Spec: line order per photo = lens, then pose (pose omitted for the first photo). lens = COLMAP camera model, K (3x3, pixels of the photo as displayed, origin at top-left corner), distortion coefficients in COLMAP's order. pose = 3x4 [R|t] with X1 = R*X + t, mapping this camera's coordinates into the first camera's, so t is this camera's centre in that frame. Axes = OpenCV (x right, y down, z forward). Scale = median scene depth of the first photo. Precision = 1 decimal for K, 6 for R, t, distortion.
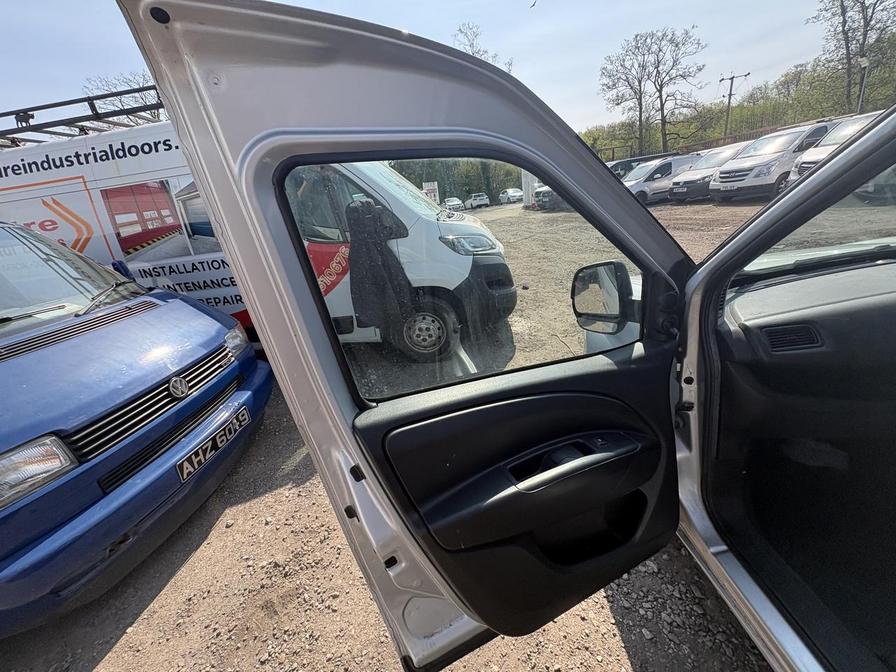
lens RADIAL K [[358.6, 0, 448.3], [0, 358.6, 337.9], [0, 0, 1]] dist [0.000863, 0.000231]
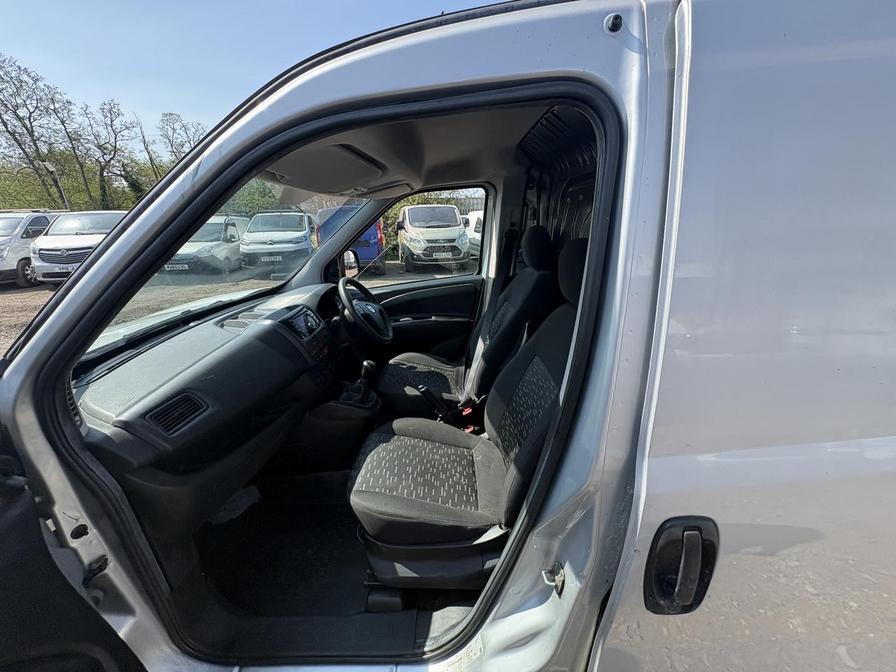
lens RADIAL K [[358.6, 0, 449.4], [0, 358.6, 336.8], [0, 0, 1]] dist [0.000863, 0.000231]
pose [[0.000700, -0.168135, 0.985764, 0.003761], [0.387787, 0.908673, 0.154711, -0.001578], [-0.921749, 0.382158, 0.065837, 0.008352]]
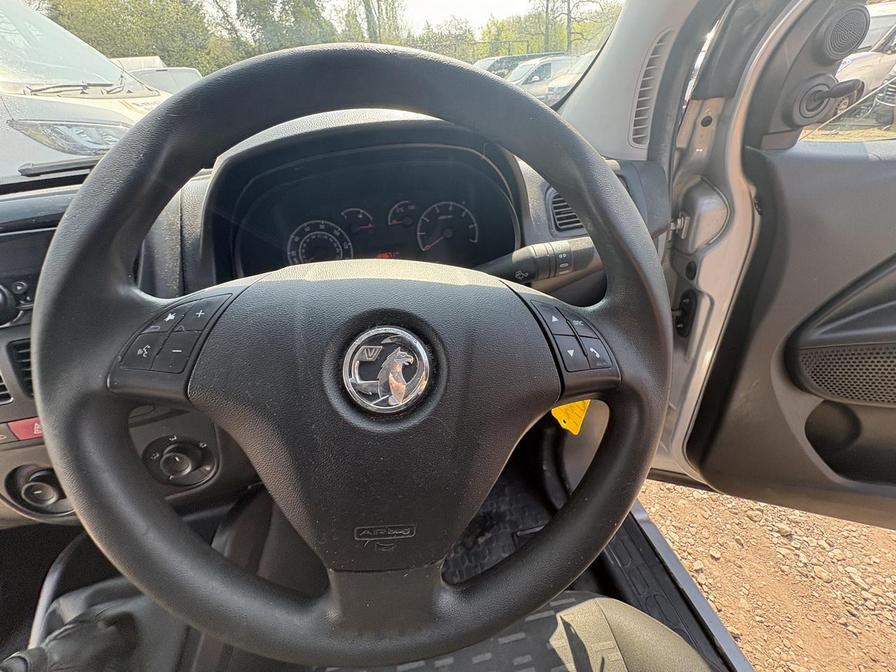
lens RADIAL K [[358.6, 0, 447.3], [0, 358.6, 336.8], [0, 0, 1]] dist [0.000863, 0.000231]
pose [[0.976426, -0.060198, 0.207286, 0.059293], [0.014090, 0.976052, 0.217081, -0.003653], [-0.215390, -0.209043, 0.953891, 0.014910]]
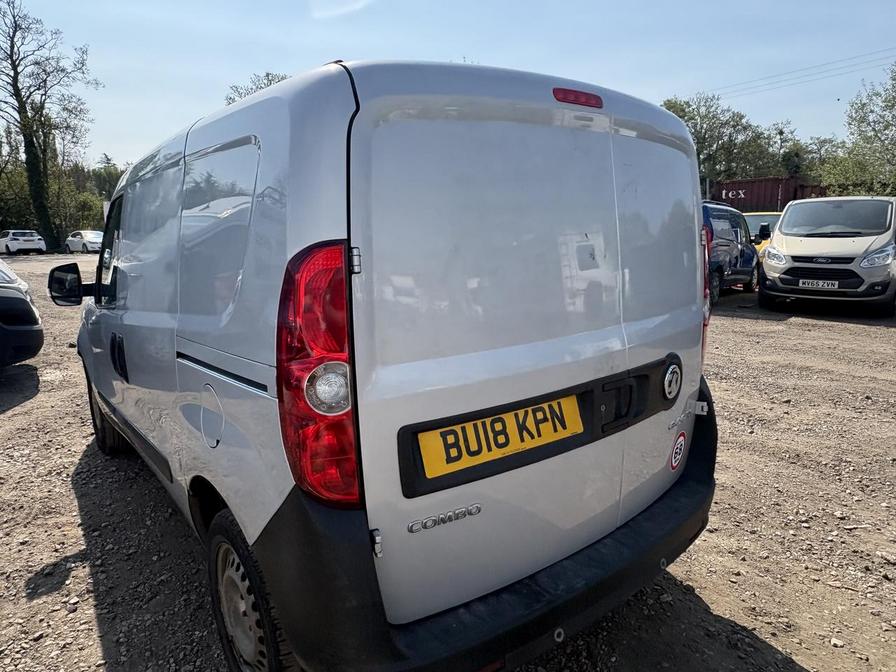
lens RADIAL K [[582.8, 0, 451.8], [0, 582.8, 330.5], [0, 0, 1]] dist [0.005523, -0.001994]
pose [[0.759079, 0.027077, 0.650435, 0.001967], [0.137283, 0.970008, -0.200594, 0.037076], [-0.636359, 0.241561, 0.732595, -0.089048]]
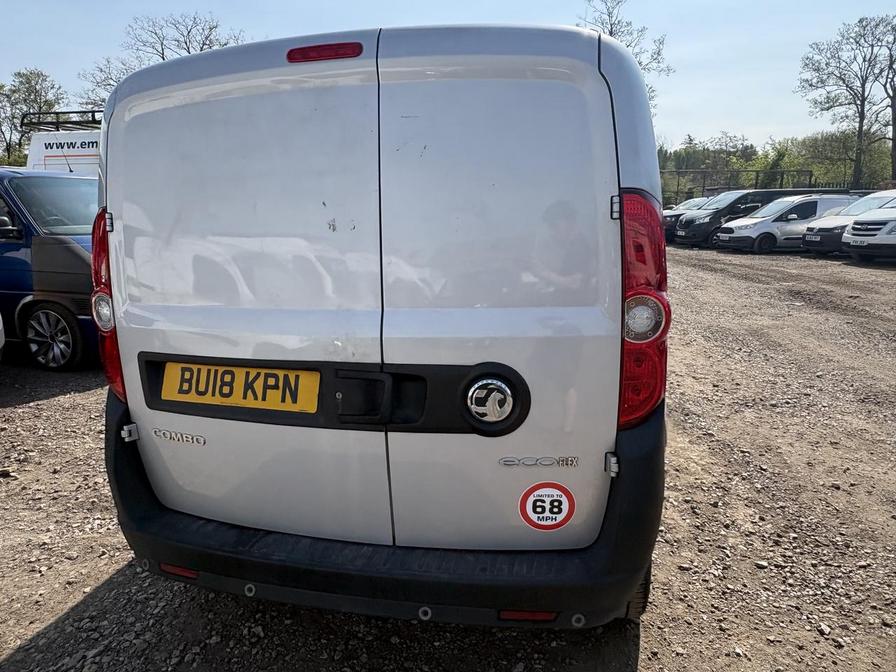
lens RADIAL K [[582.8, 0, 447.5], [0, 582.8, 332.2], [0, 0, 1]] dist [0.005523, -0.001994]
pose [[0.969535, 0.172335, -0.174078, 0.065965], [-0.196509, 0.971479, -0.132715, 0.034631], [0.146242, 0.162879, 0.975748, -0.104516]]
